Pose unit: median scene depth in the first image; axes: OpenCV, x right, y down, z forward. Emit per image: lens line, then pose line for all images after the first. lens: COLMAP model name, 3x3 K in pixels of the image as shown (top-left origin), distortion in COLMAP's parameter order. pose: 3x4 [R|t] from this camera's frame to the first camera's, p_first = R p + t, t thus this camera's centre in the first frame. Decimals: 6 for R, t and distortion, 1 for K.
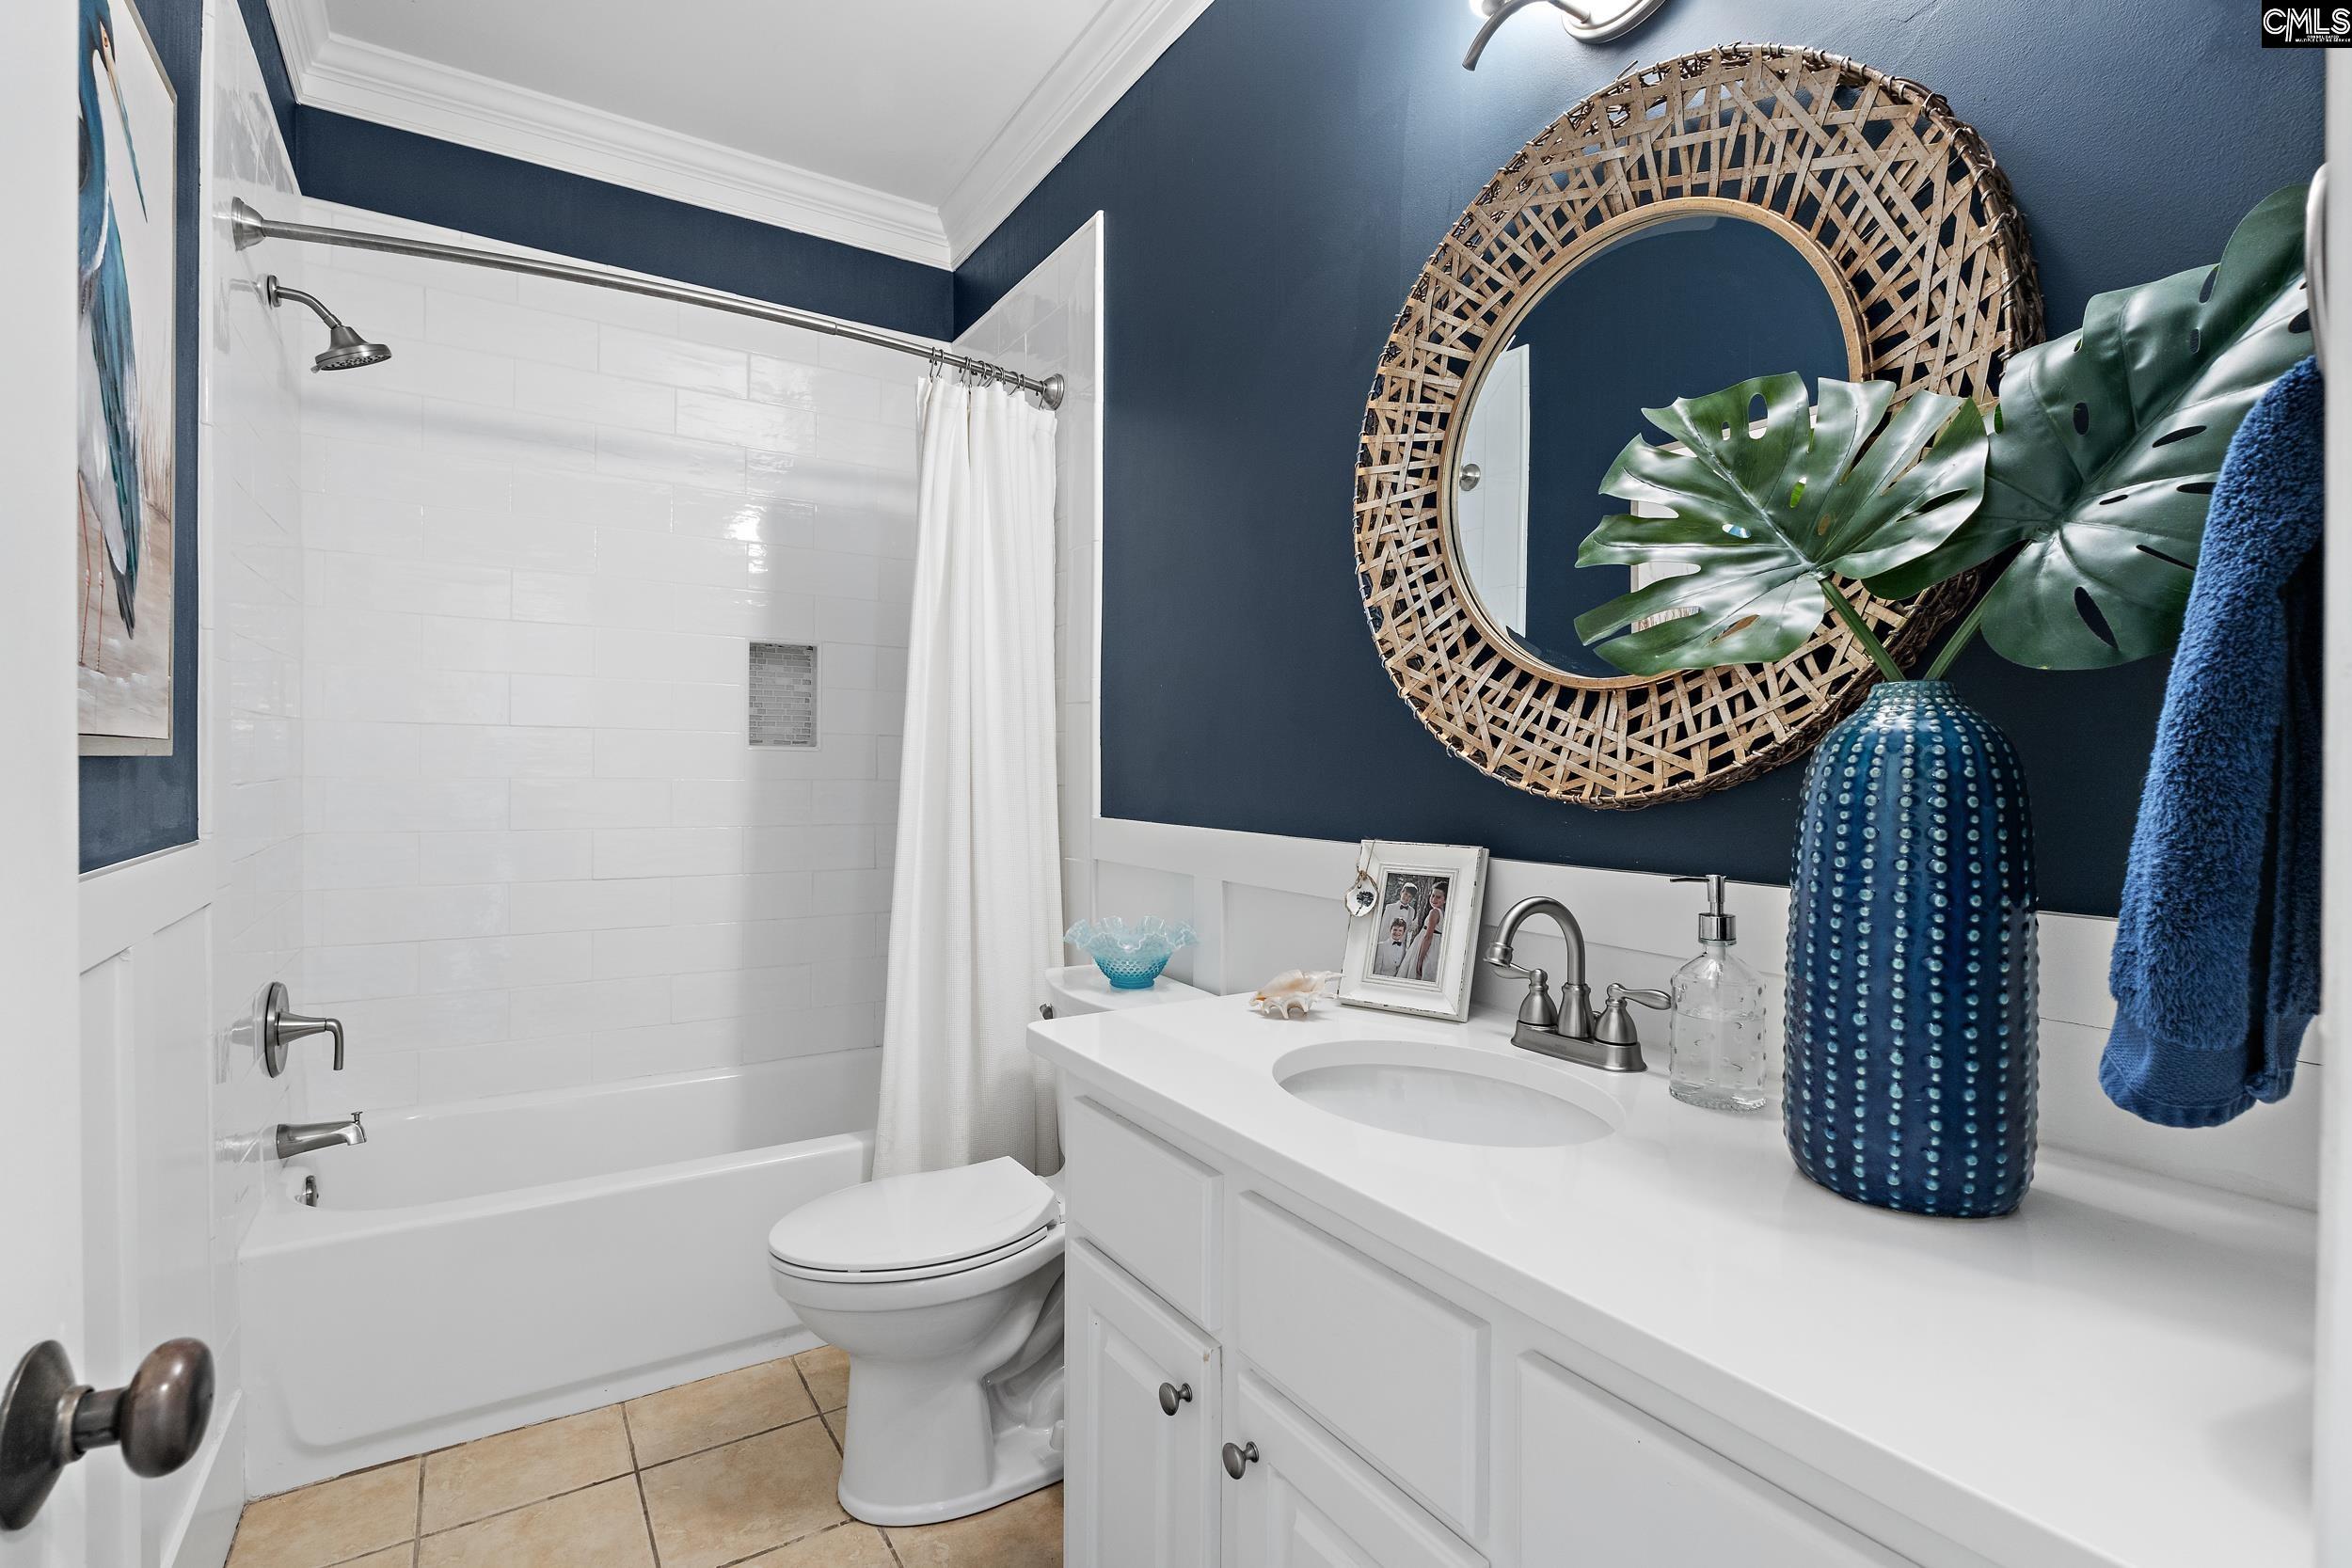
lens RADIAL K [[1076.1, 0, 1167.3], [0, 1076.1, 777.9], [0, 0, 1]] dist [-0.010978, 0.000823]
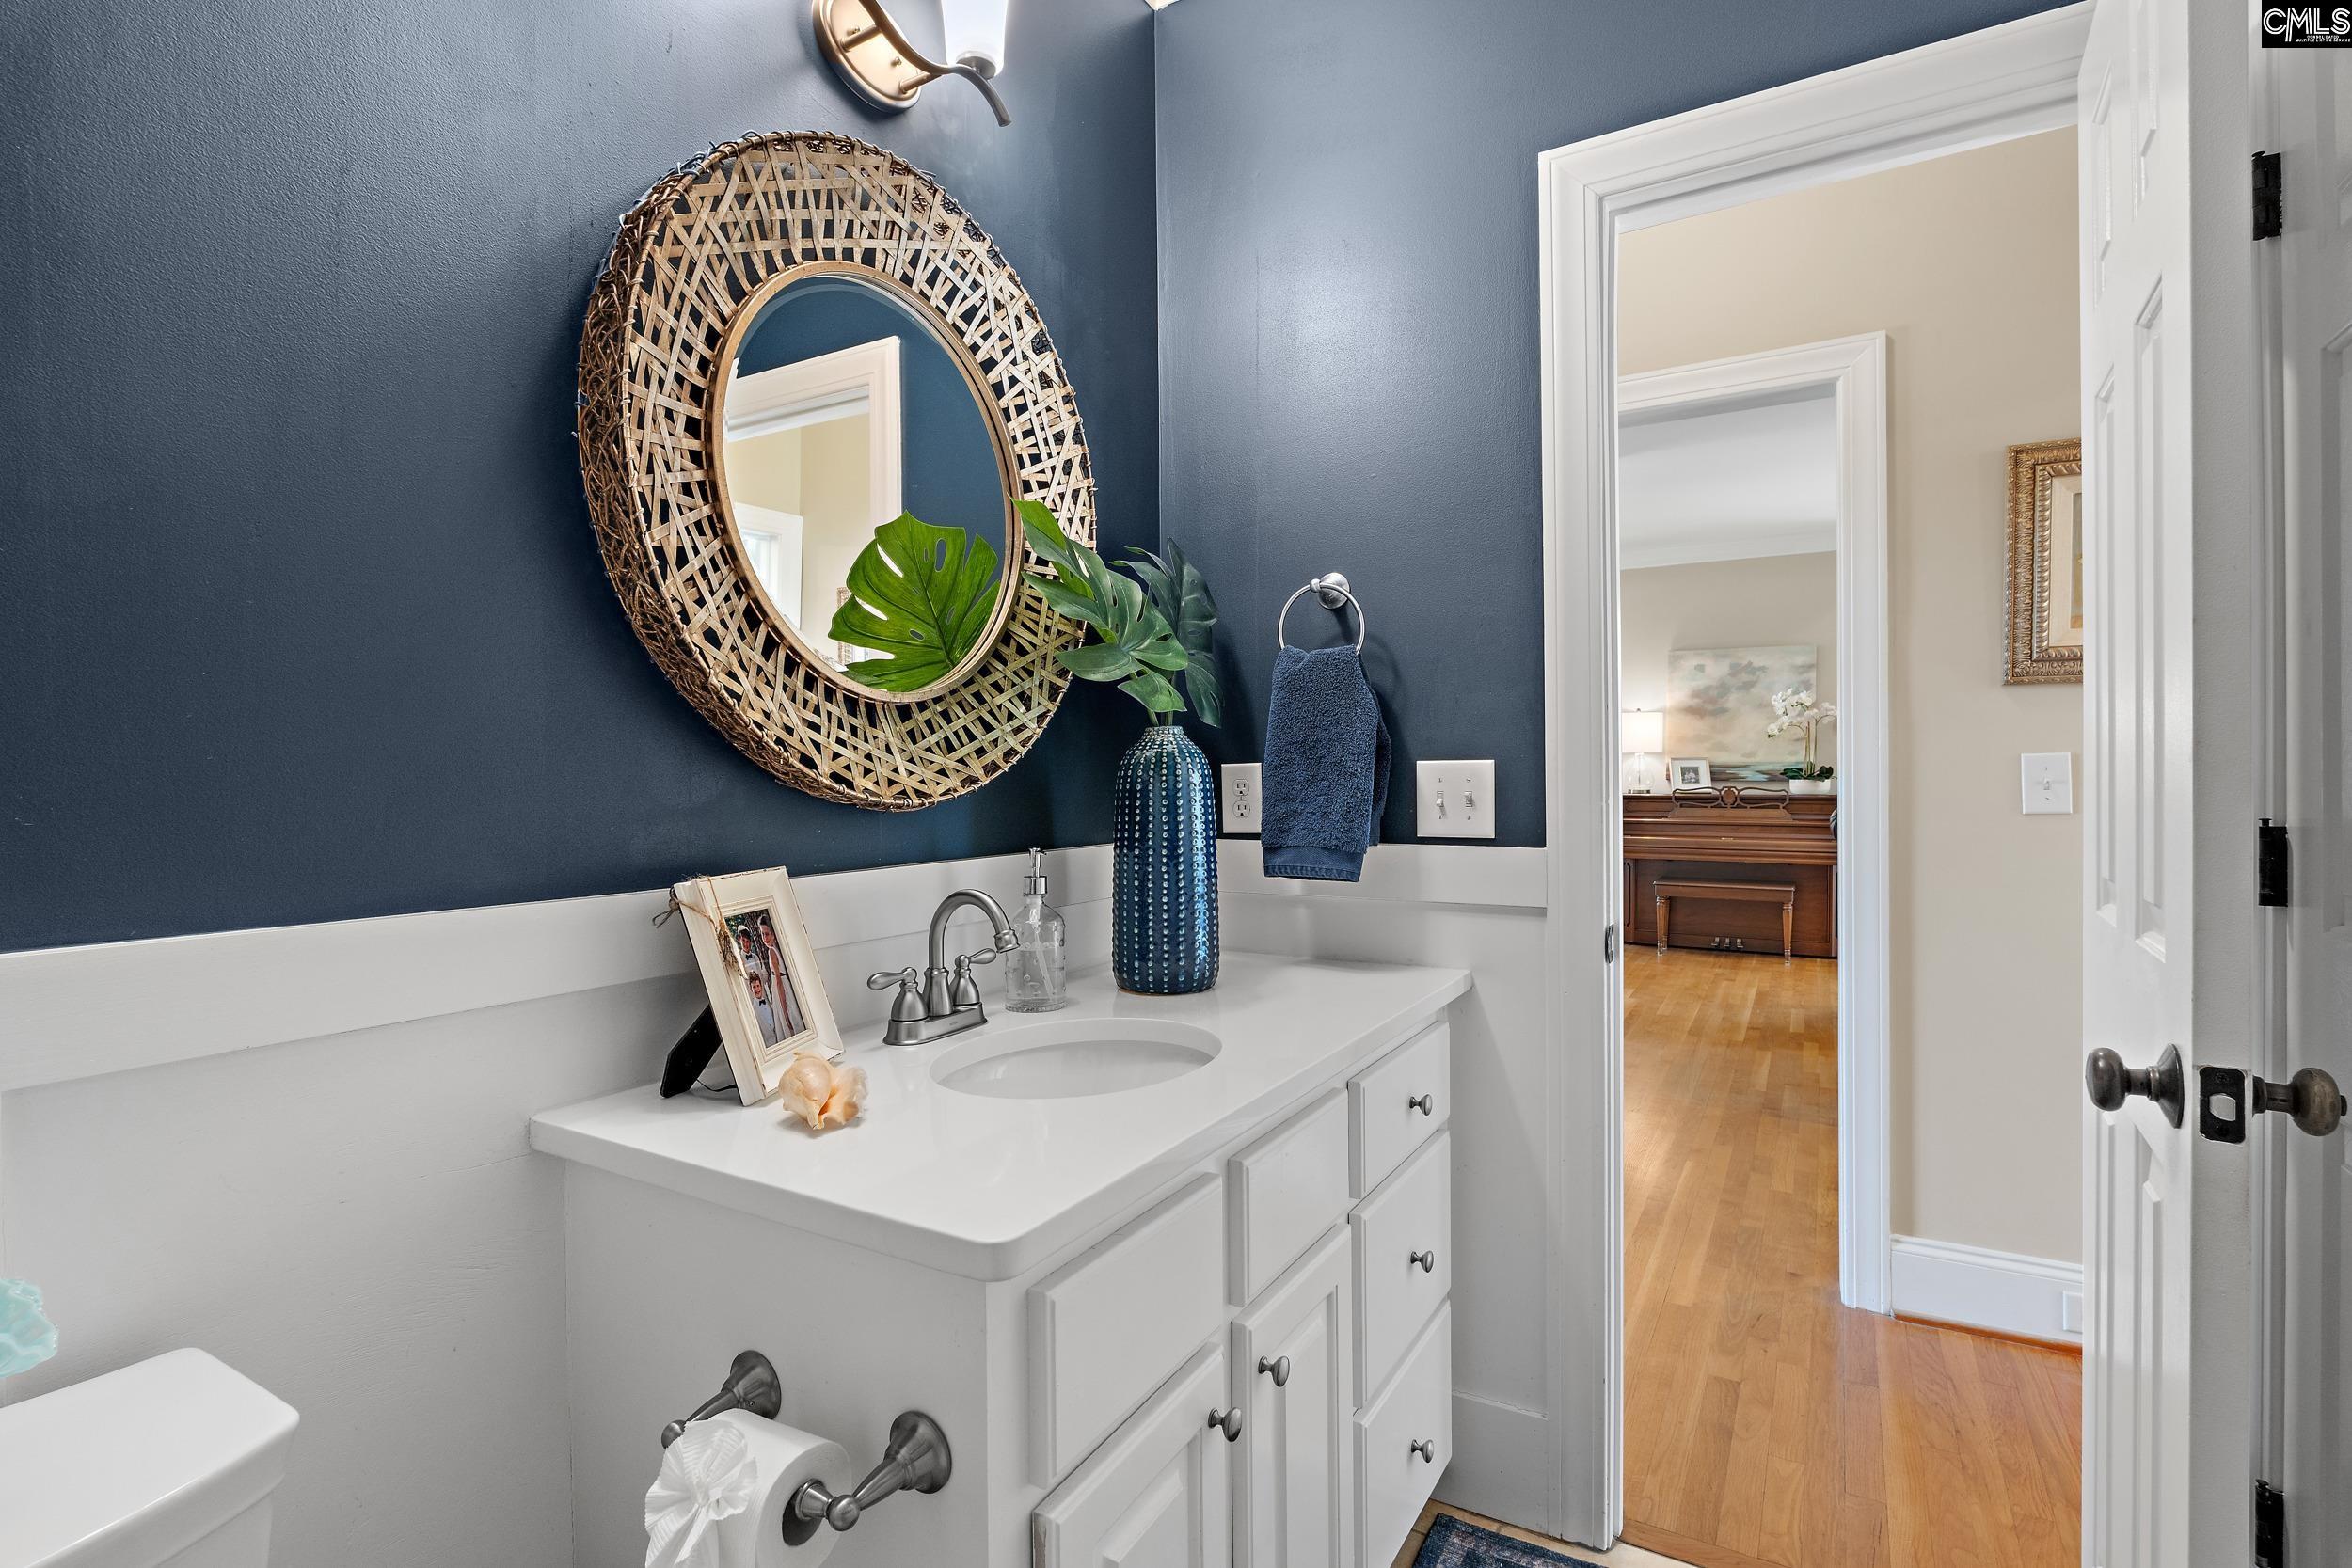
lens RADIAL K [[1076.1, 0, 1167.3], [0, 1076.1, 777.9], [0, 0, 1]] dist [-0.010978, 0.000823]
pose [[-0.445357, -0.010274, 0.895294, -0.740974], [0.011542, 0.999785, 0.017214, -0.023051], [-0.895279, 0.017999, -0.445142, 1.313659]]
